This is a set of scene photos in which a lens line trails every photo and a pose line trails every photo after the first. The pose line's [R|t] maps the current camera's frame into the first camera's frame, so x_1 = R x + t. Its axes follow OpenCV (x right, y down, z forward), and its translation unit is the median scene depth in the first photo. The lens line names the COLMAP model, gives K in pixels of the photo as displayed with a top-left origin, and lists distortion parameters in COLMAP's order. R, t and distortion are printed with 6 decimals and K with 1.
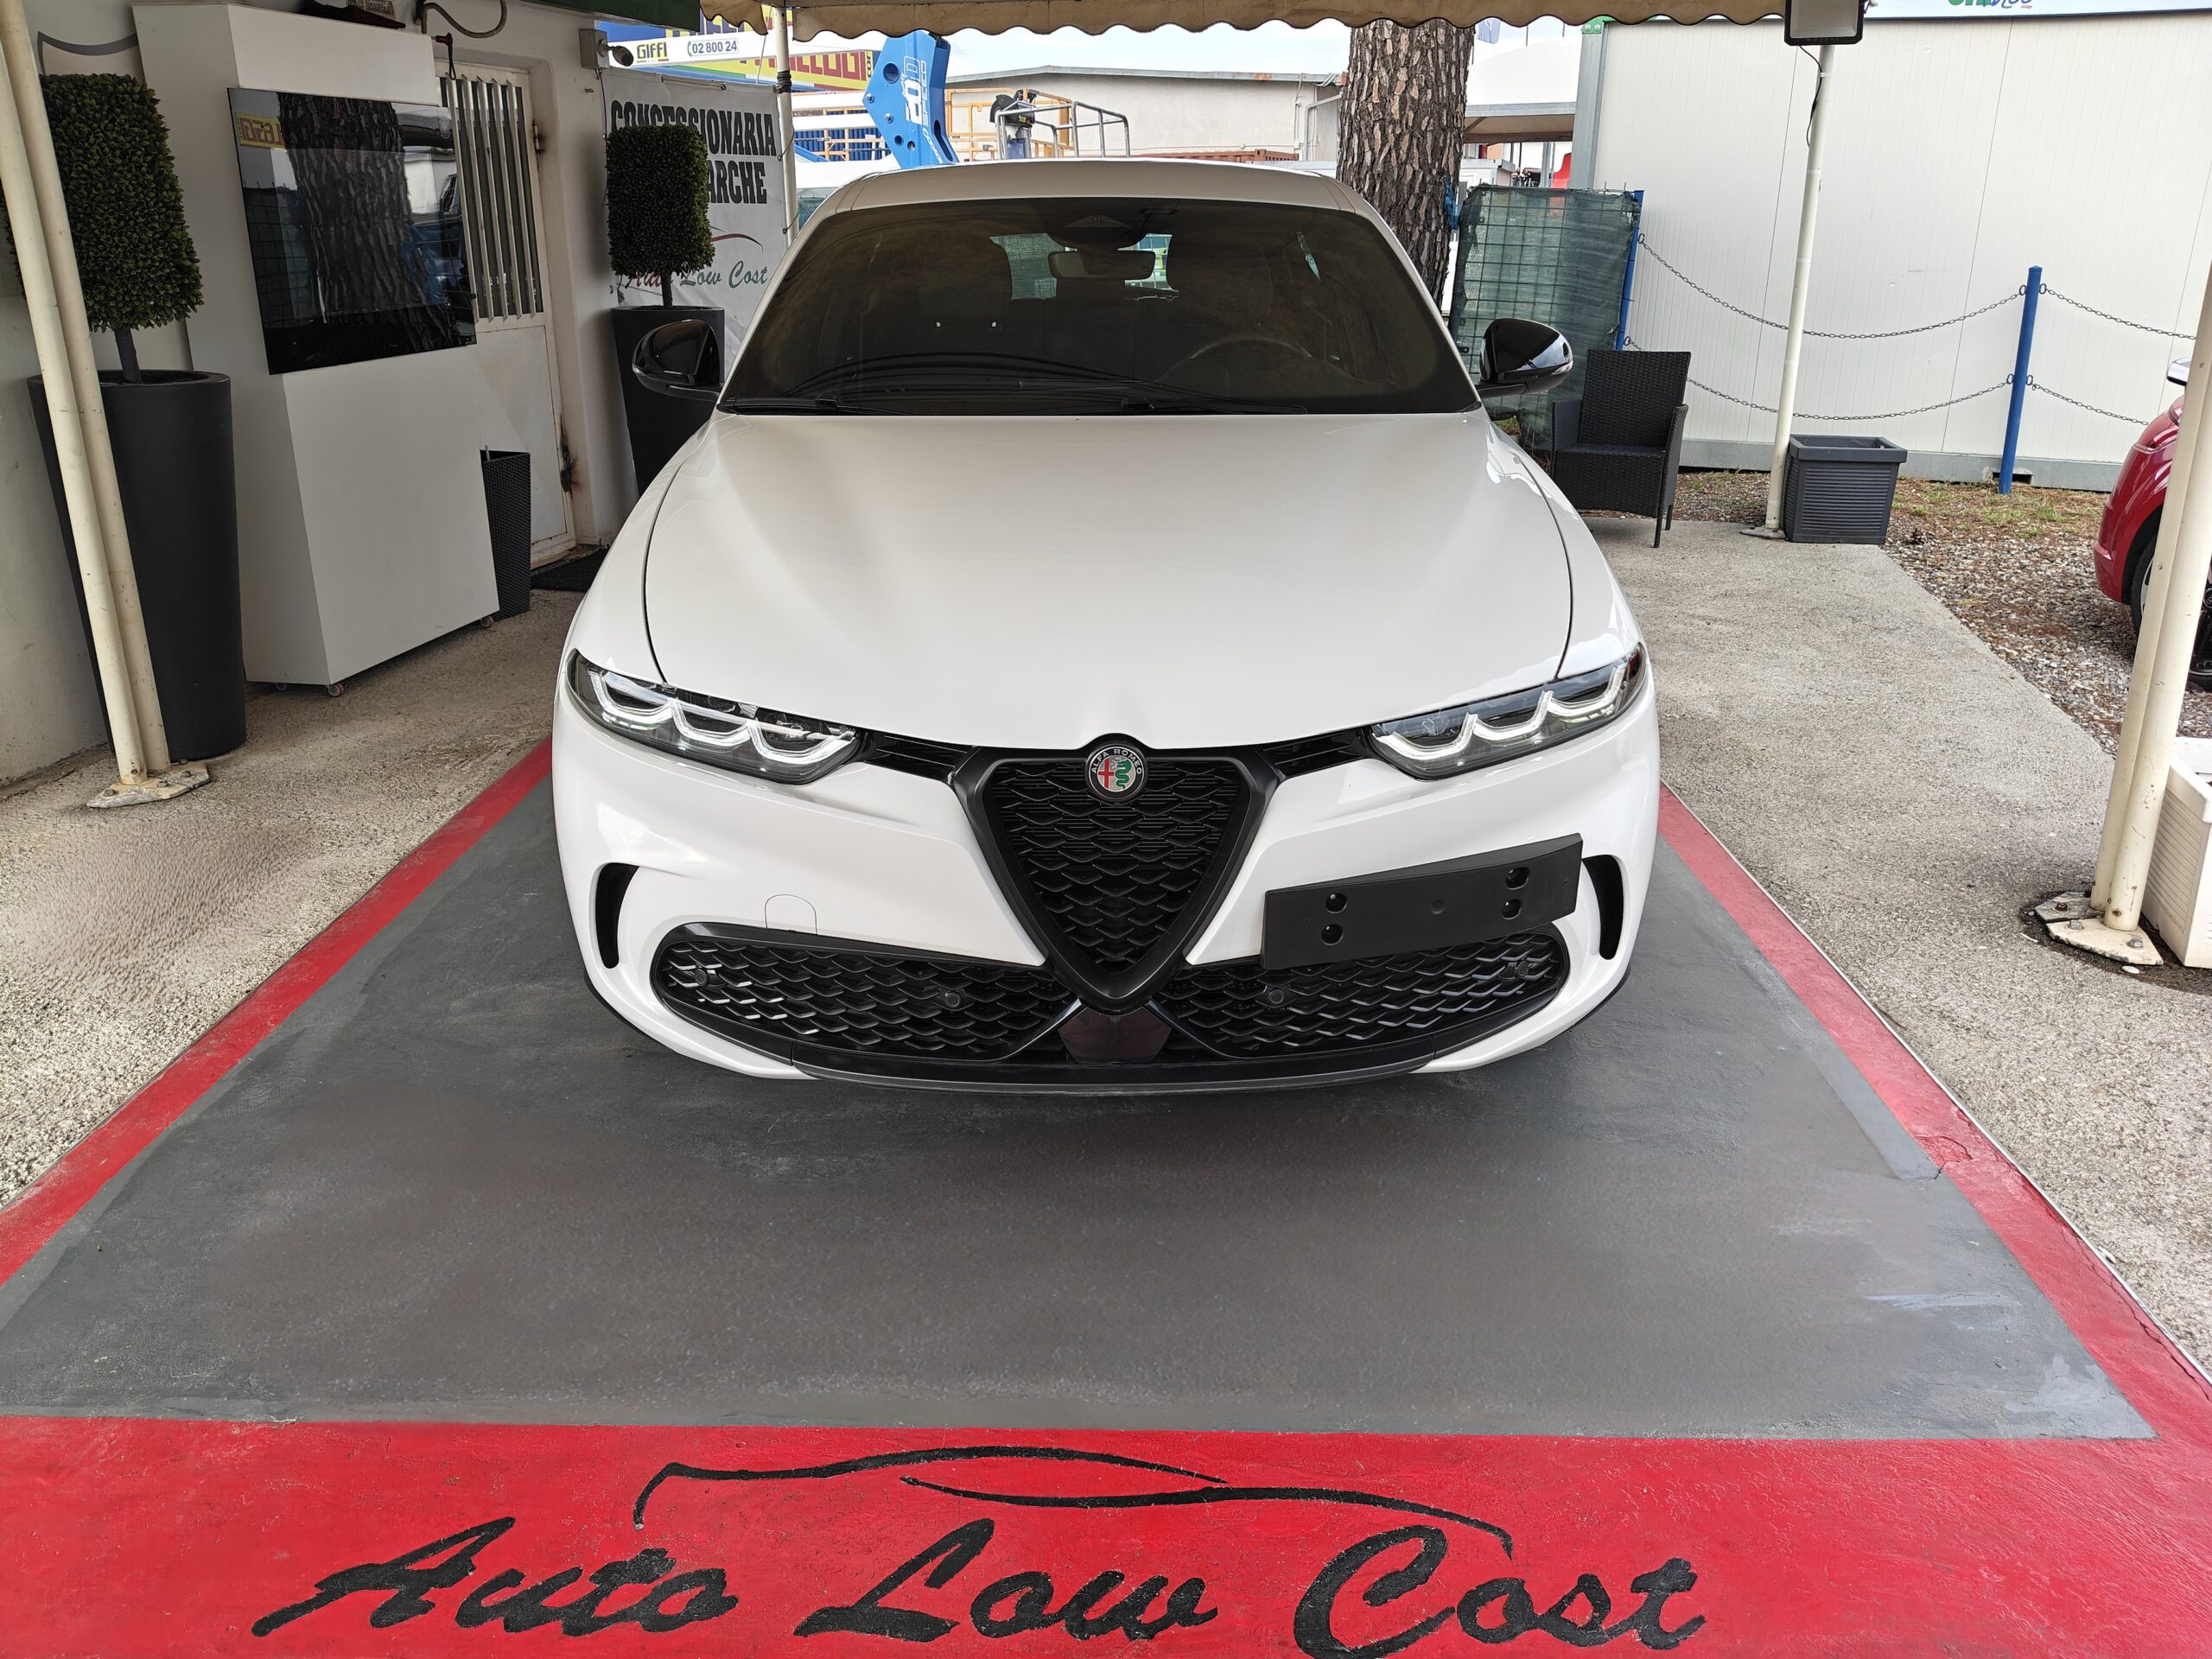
lens RADIAL K [[1737.2, 0, 1112.8], [0, 1737.2, 824.4], [0, 0, 1]] dist [0.070575, -0.149536]
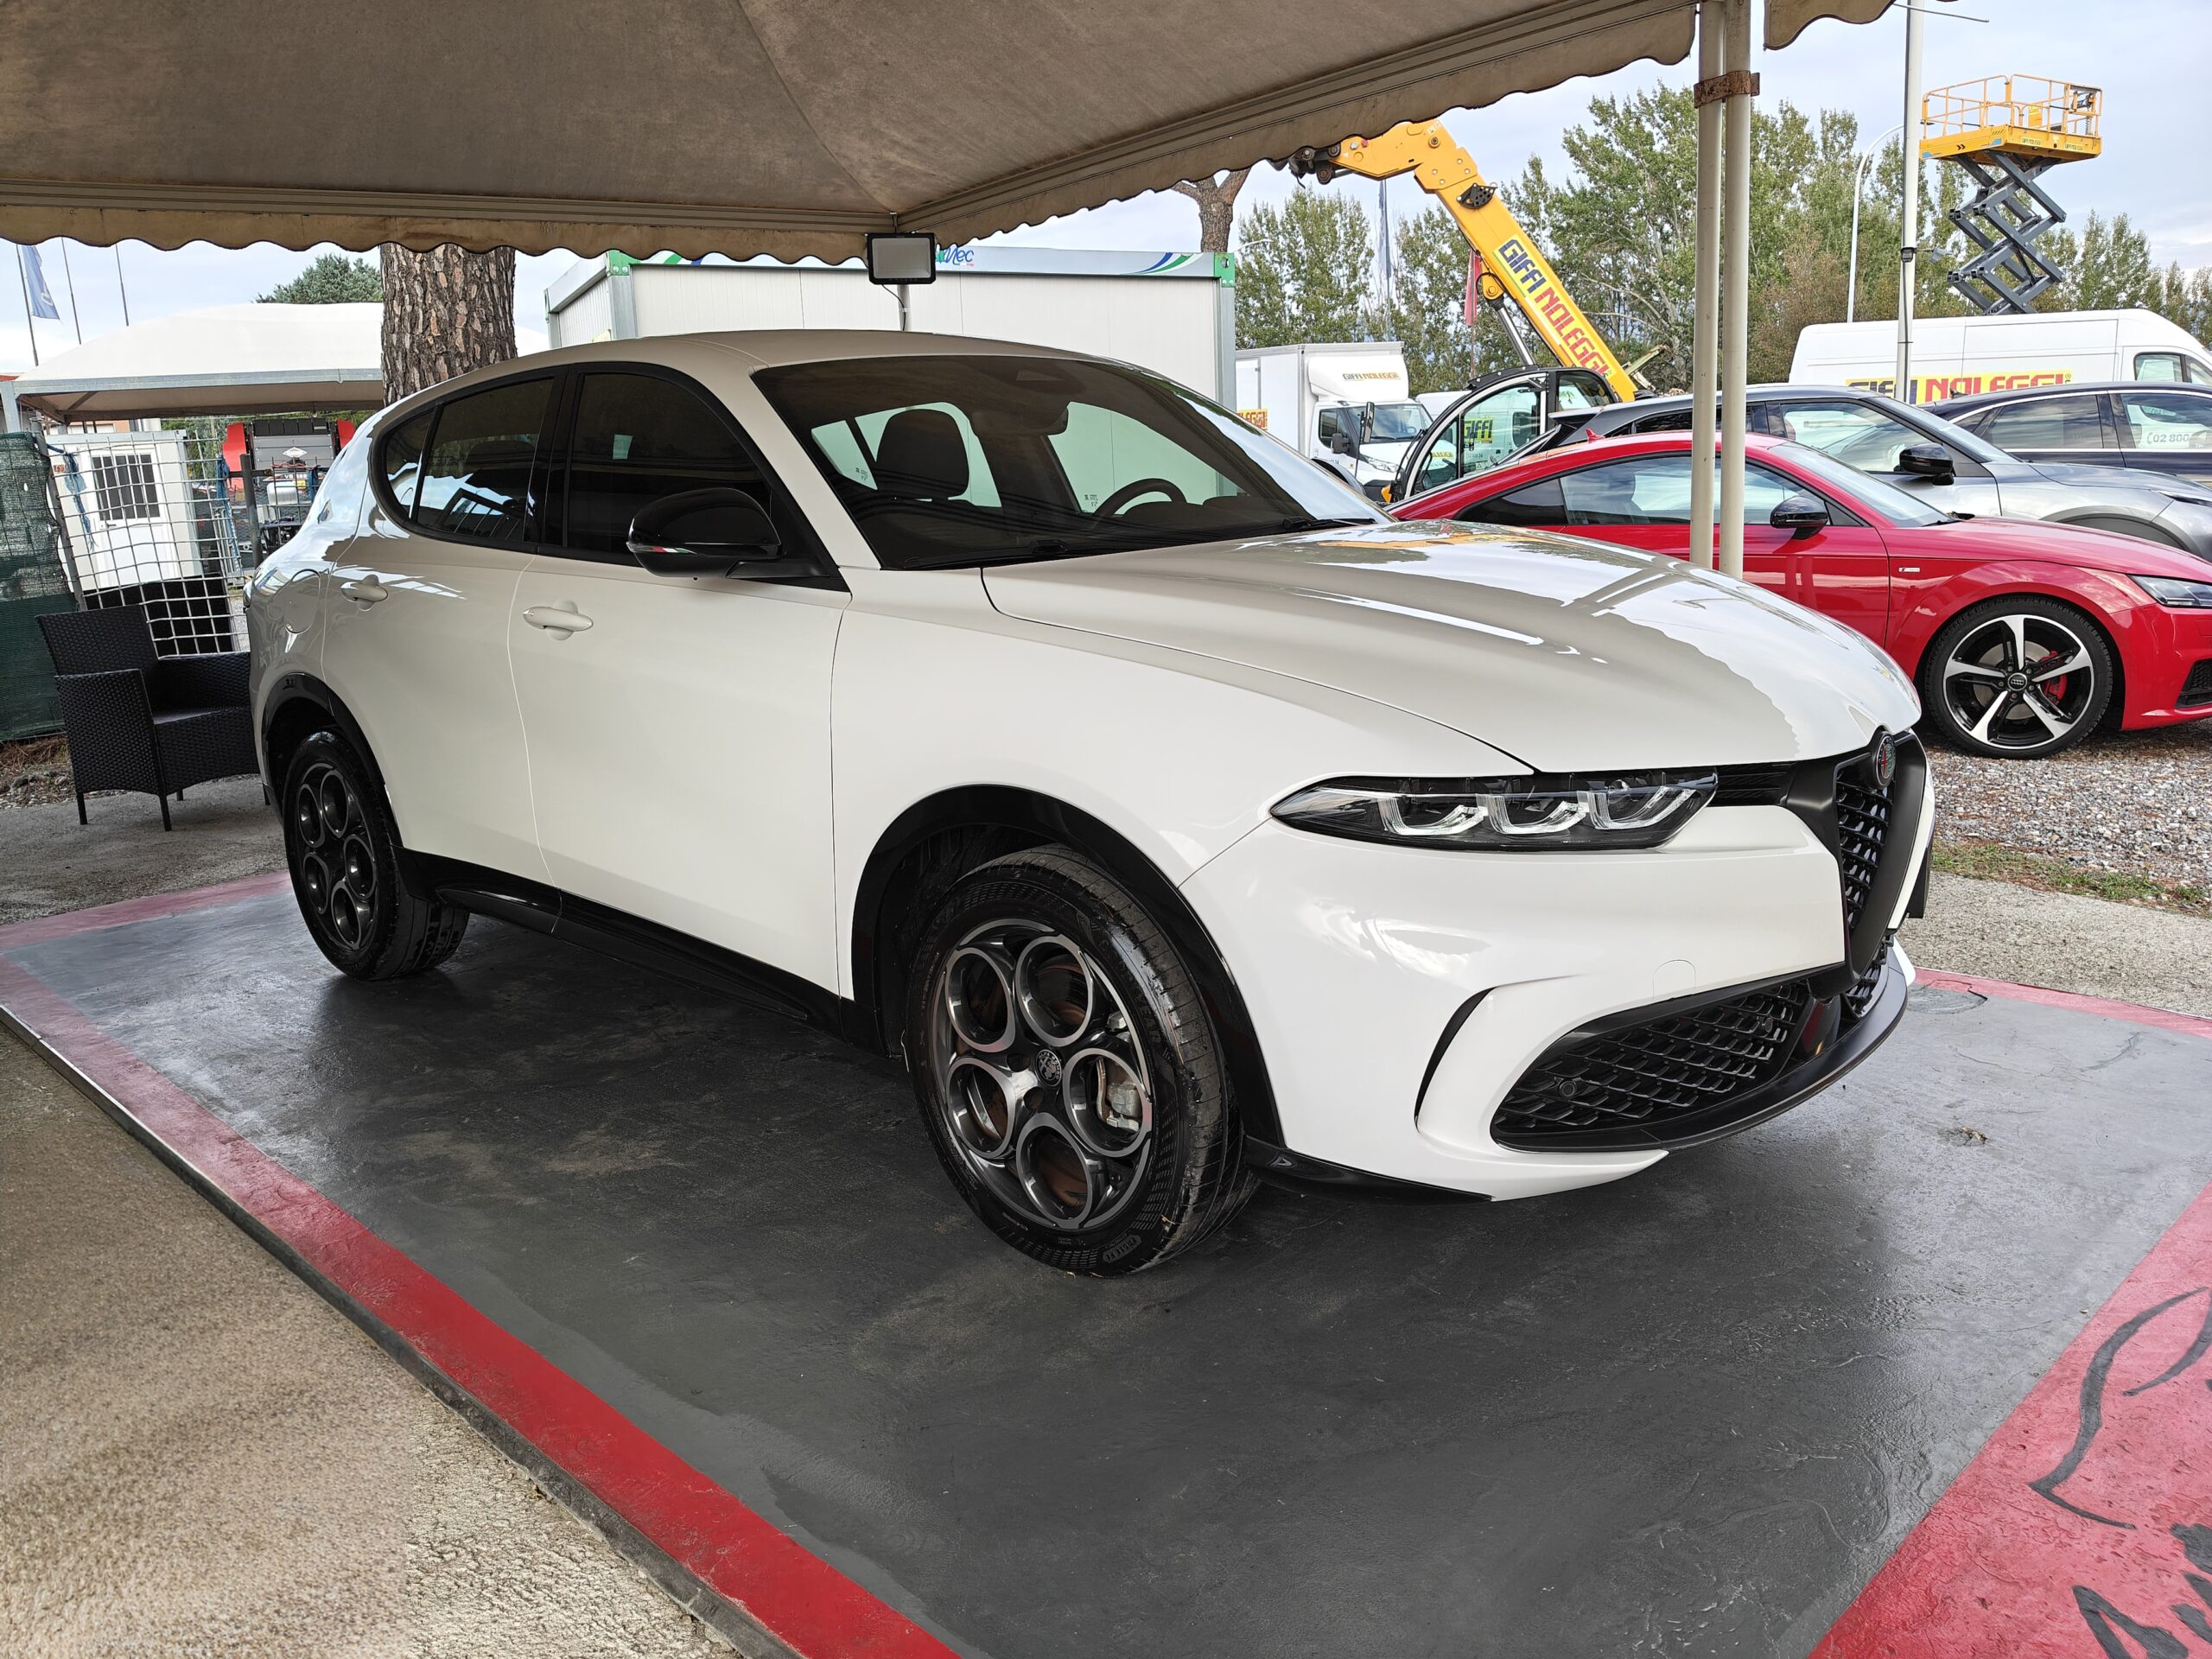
lens RADIAL K [[1799.4, 0, 1151.2], [0, 1799.4, 764.1], [0, 0, 1]] dist [-0.008826, -0.004151]
pose [[0.714784, -0.148058, 0.683493, -0.270950], [0.270524, 0.959787, -0.075000, -0.017019], [-0.644904, 0.238511, 0.726094, 0.112667]]
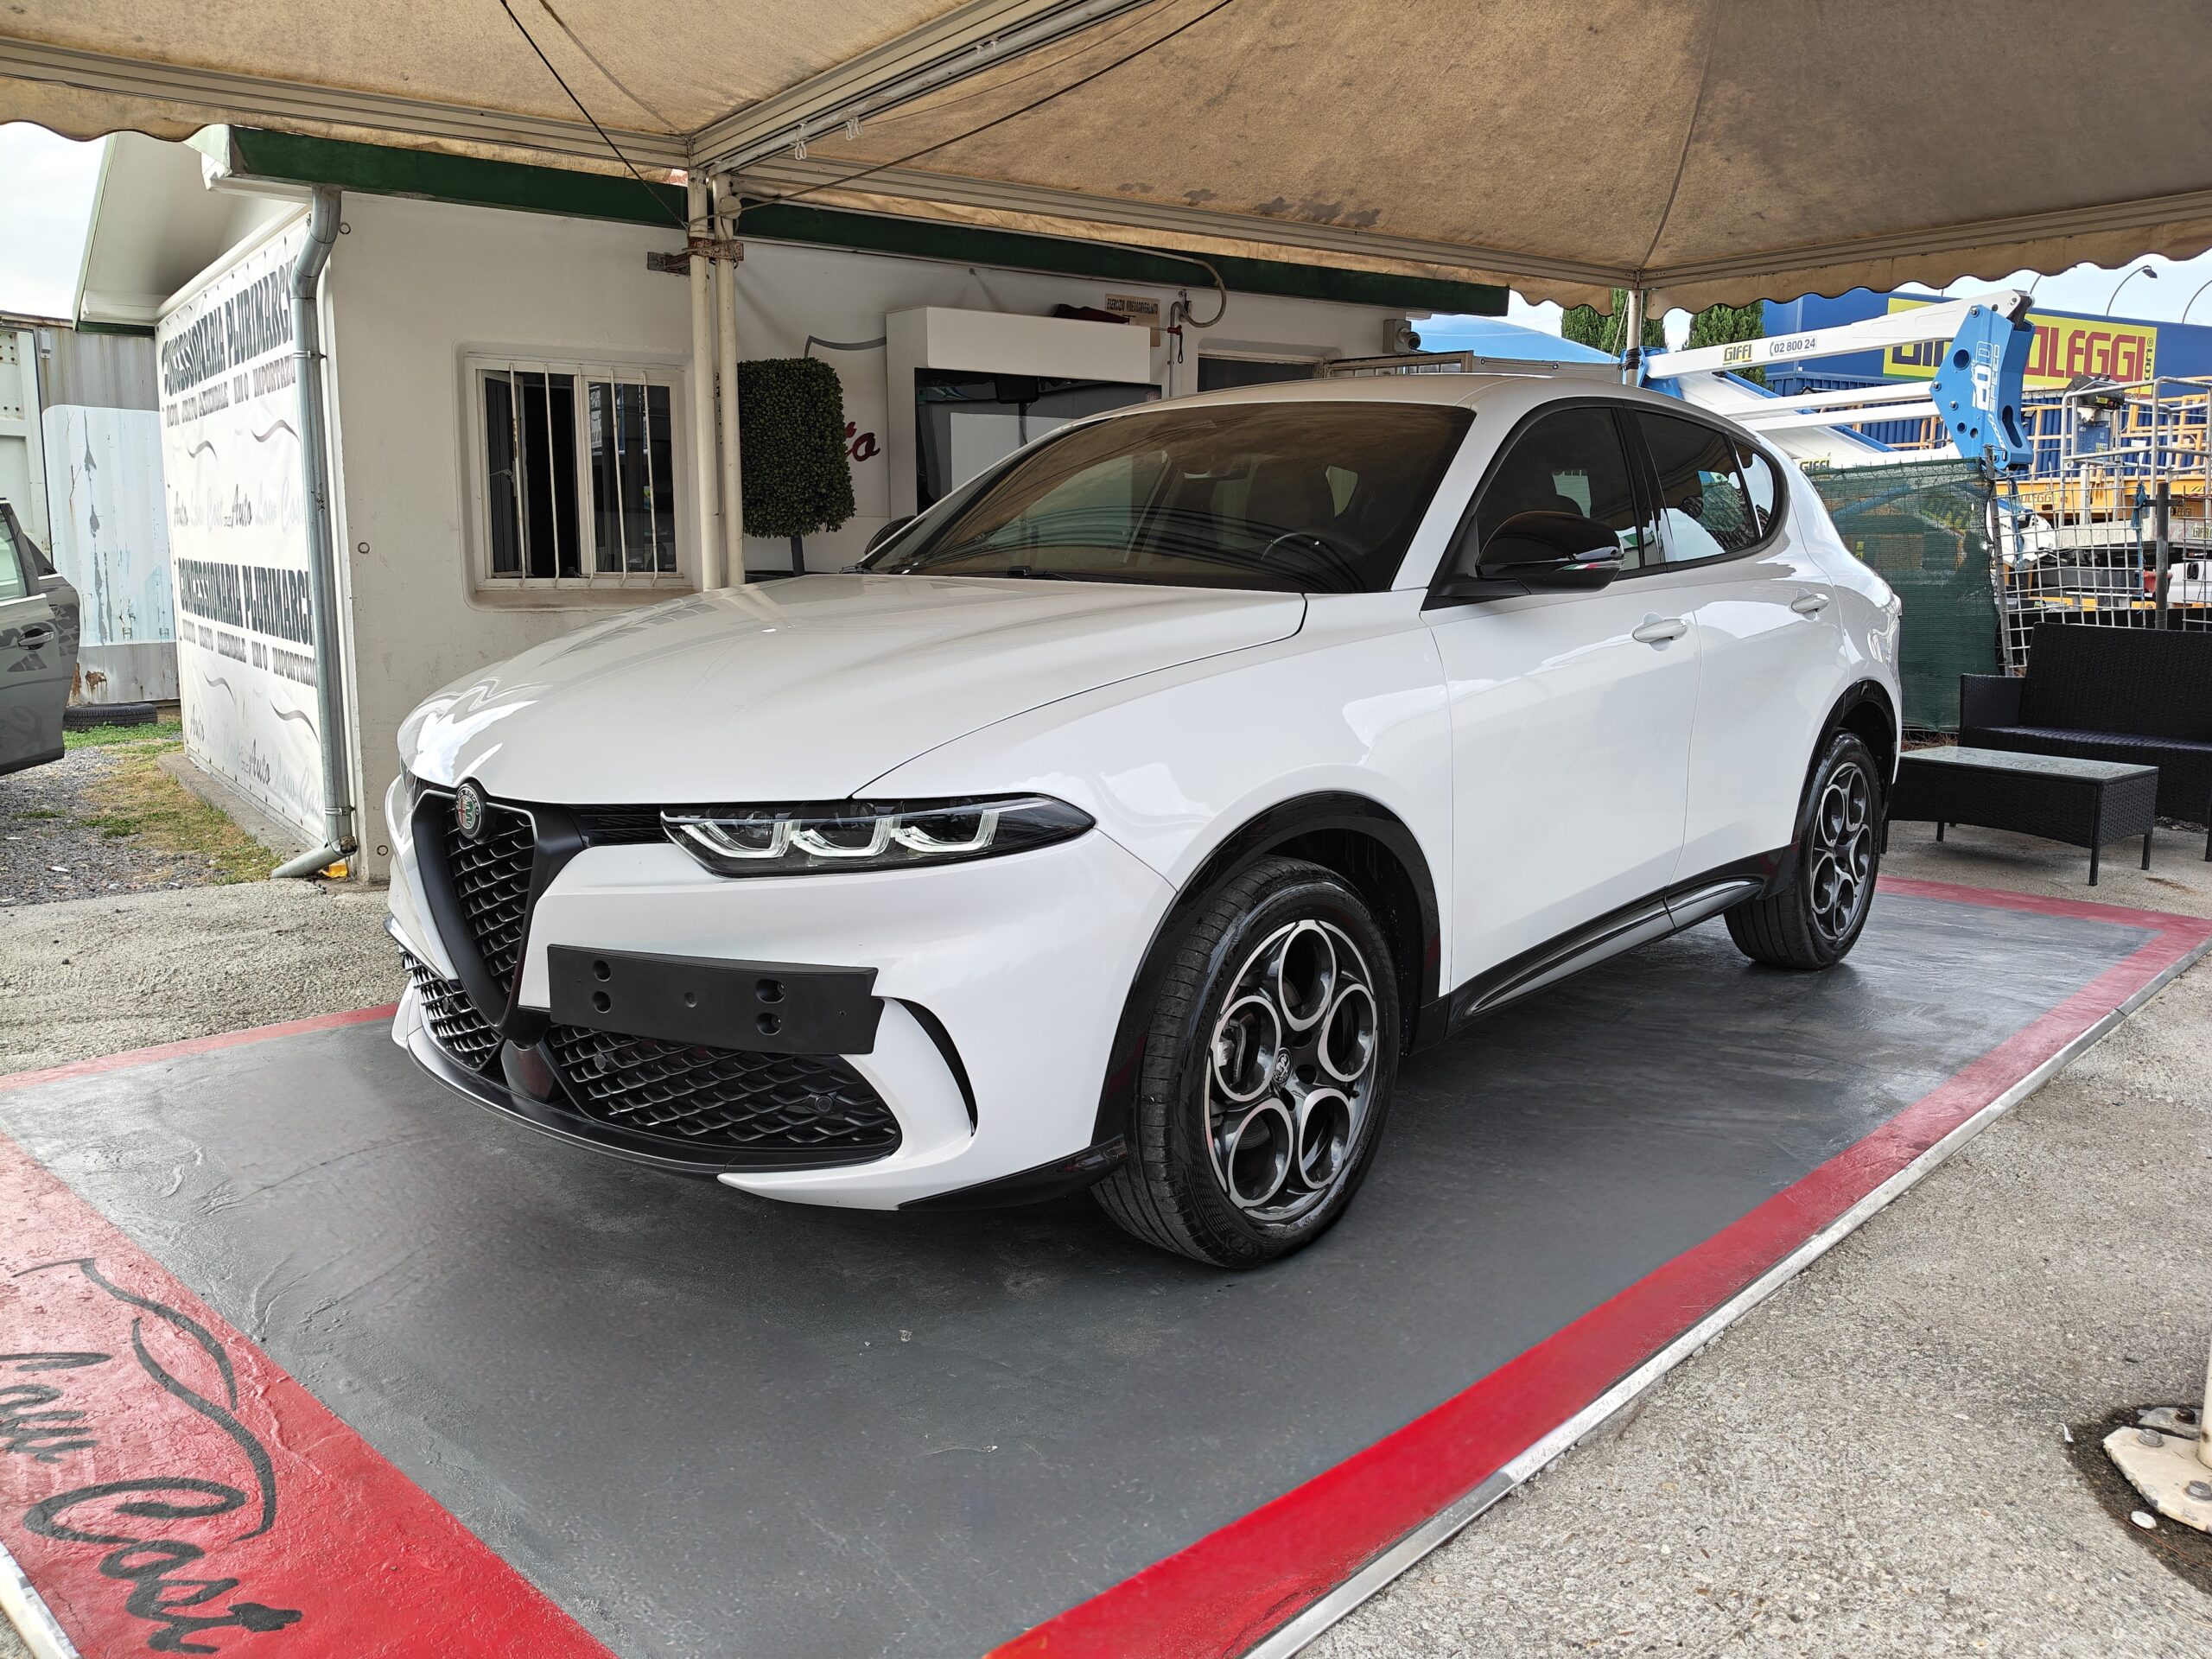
lens RADIAL K [[1799.4, 0, 1151.2], [0, 1799.4, 764.1], [0, 0, 1]] dist [-0.008826, -0.004151]
pose [[0.723289, 0.089830, -0.684677, 0.317237], [-0.235065, 0.964318, -0.121801, -0.005163], [0.649305, 0.249041, 0.718597, 0.117763]]
